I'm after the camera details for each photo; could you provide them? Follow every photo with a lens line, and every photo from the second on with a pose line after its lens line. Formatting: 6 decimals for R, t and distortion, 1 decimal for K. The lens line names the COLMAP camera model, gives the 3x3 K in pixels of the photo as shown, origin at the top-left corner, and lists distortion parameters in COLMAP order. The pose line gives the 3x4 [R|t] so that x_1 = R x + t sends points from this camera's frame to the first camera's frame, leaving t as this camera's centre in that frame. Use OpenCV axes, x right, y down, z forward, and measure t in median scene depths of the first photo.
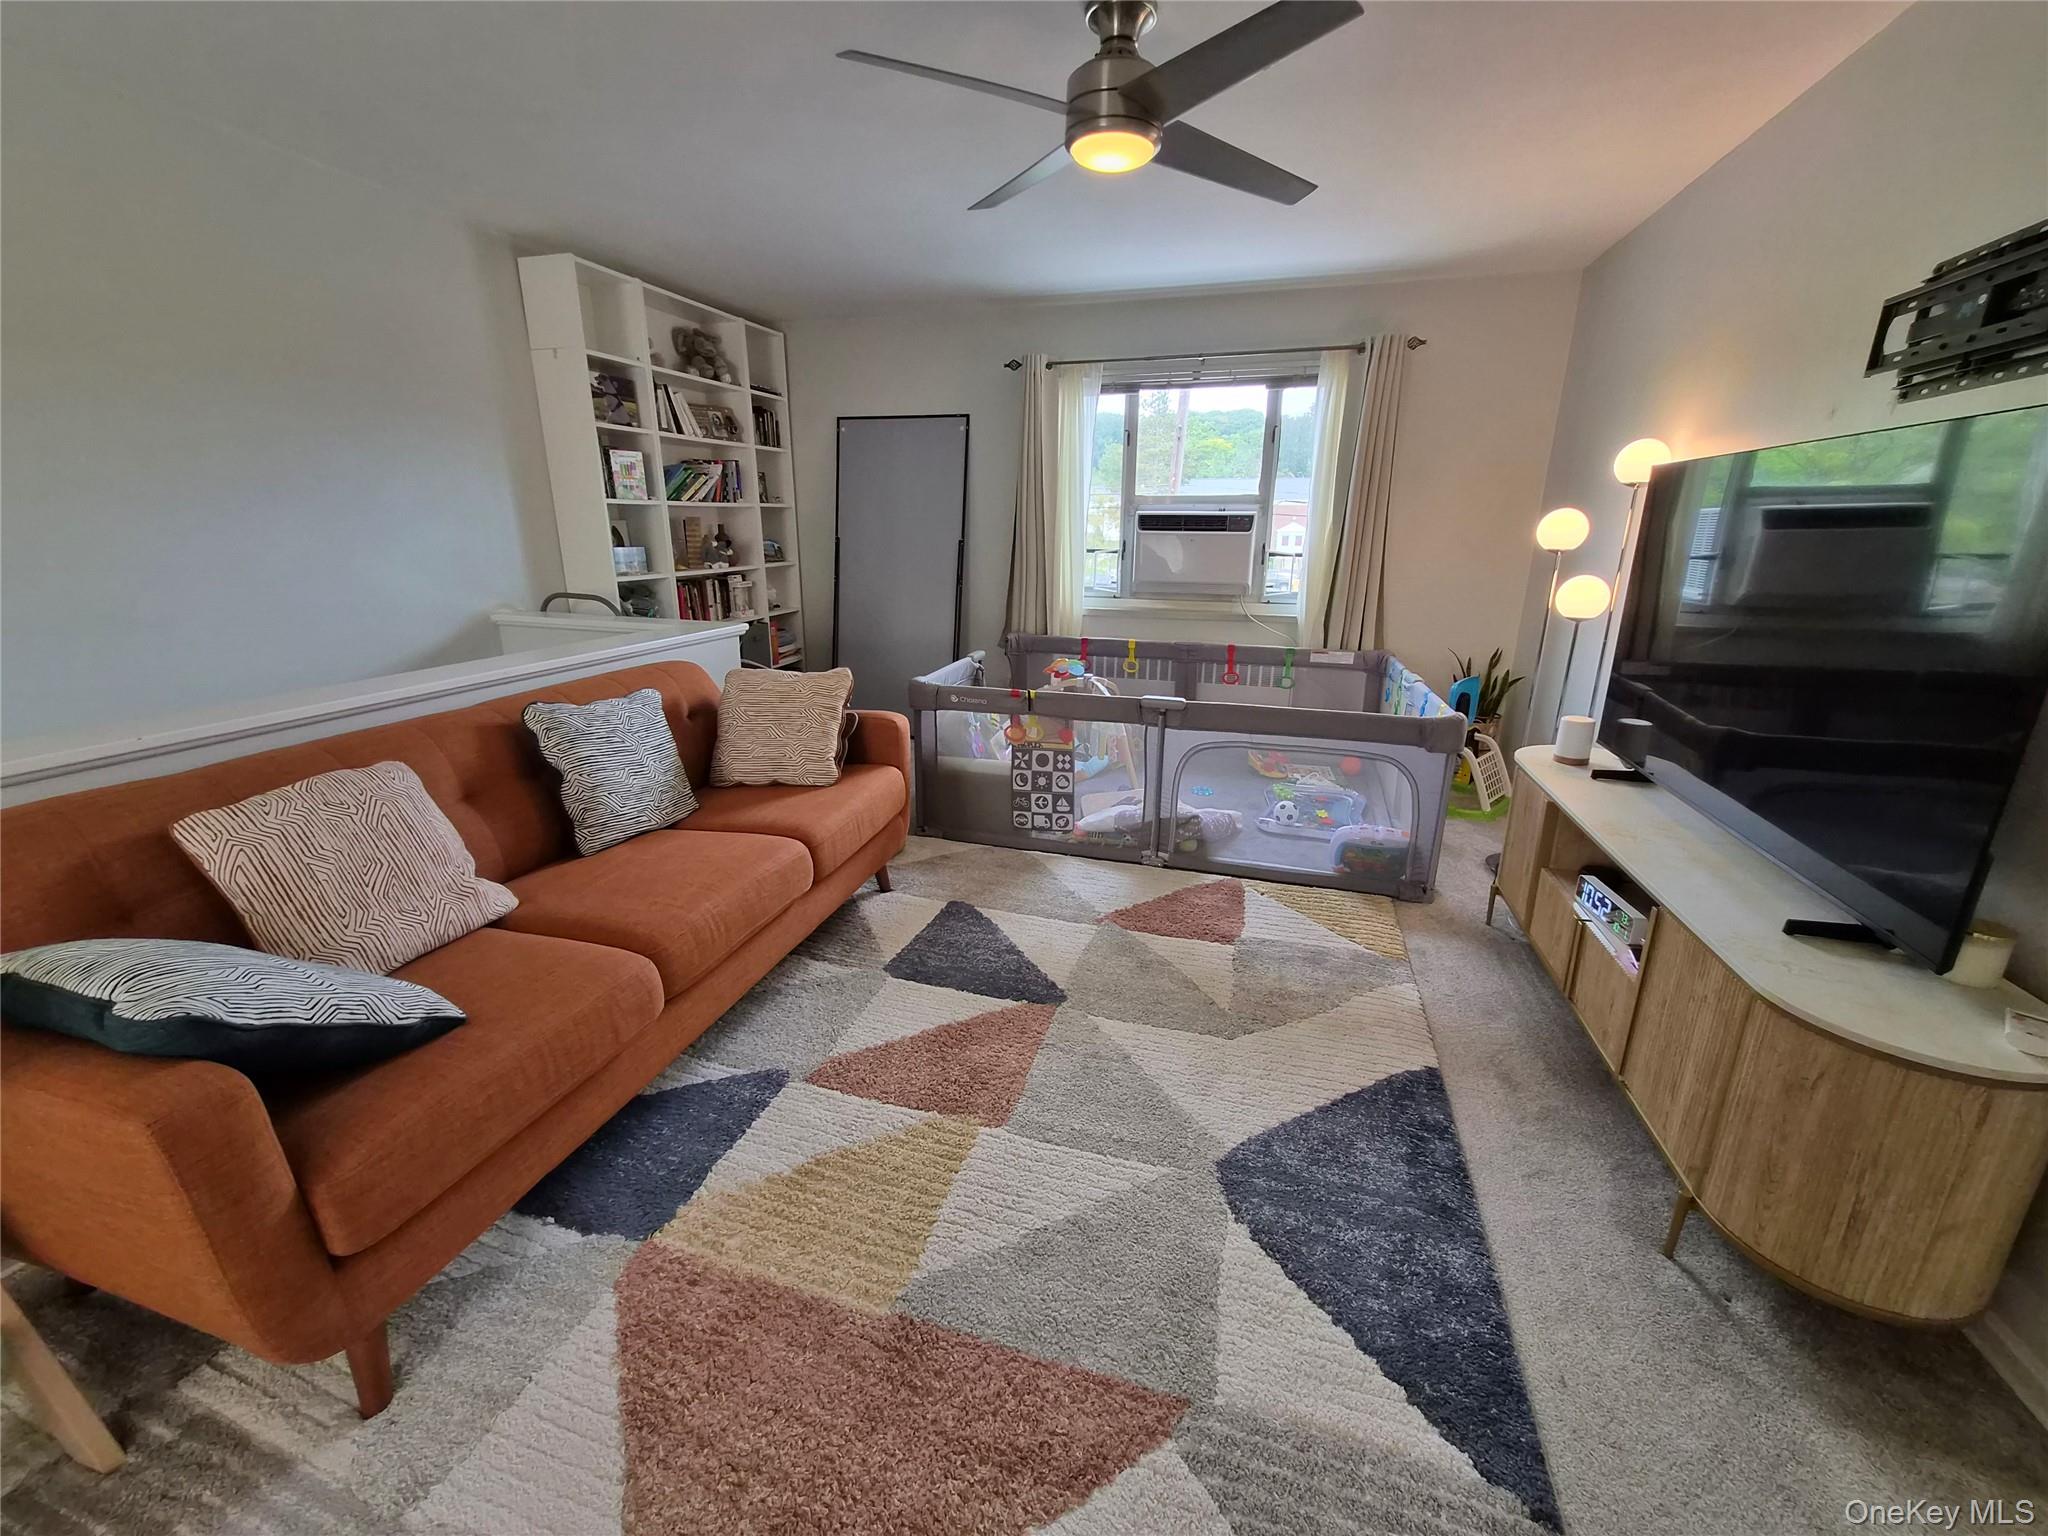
lens RADIAL K [[809.7, 0, 1016.9], [0, 809.7, 766.3], [0, 0, 1]] dist [0.000418, 0.000610]
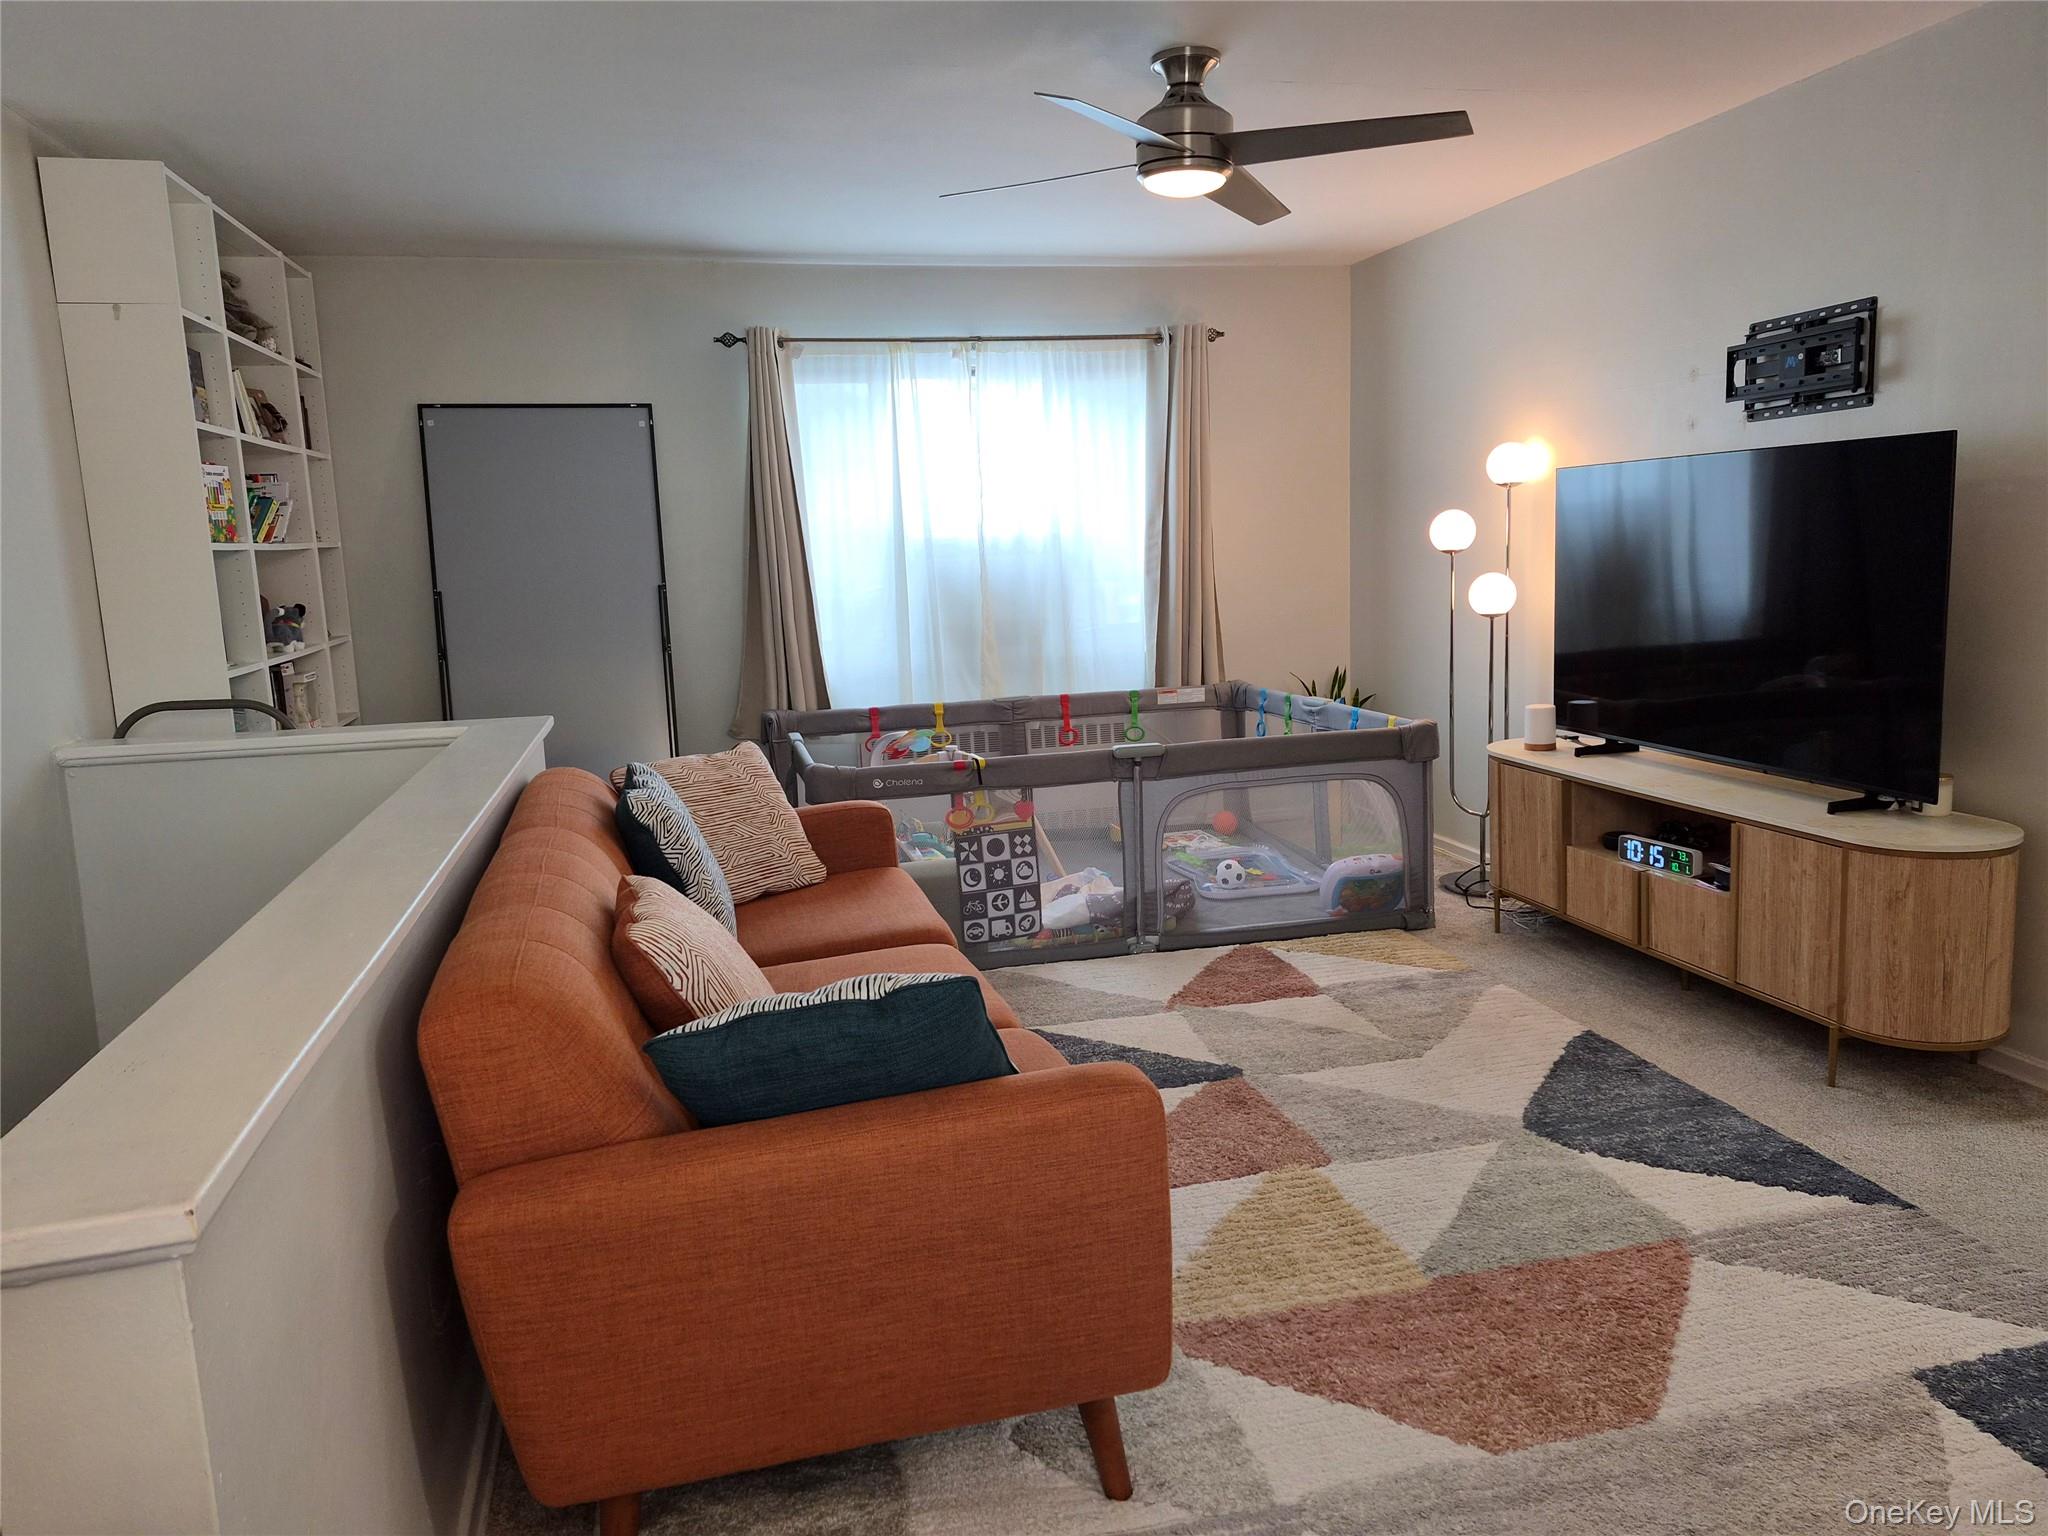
lens RADIAL K [[1410.4, 0, 1019.1], [0, 1410.4, 758.7], [0, 0, 1]] dist [0.094209, -0.106049]
pose [[0.861674, -0.118259, 0.493491, -0.613364], [0.188716, 0.977398, -0.095291, 0.043248], [-0.471068, 0.175239, 0.864515, -0.190525]]
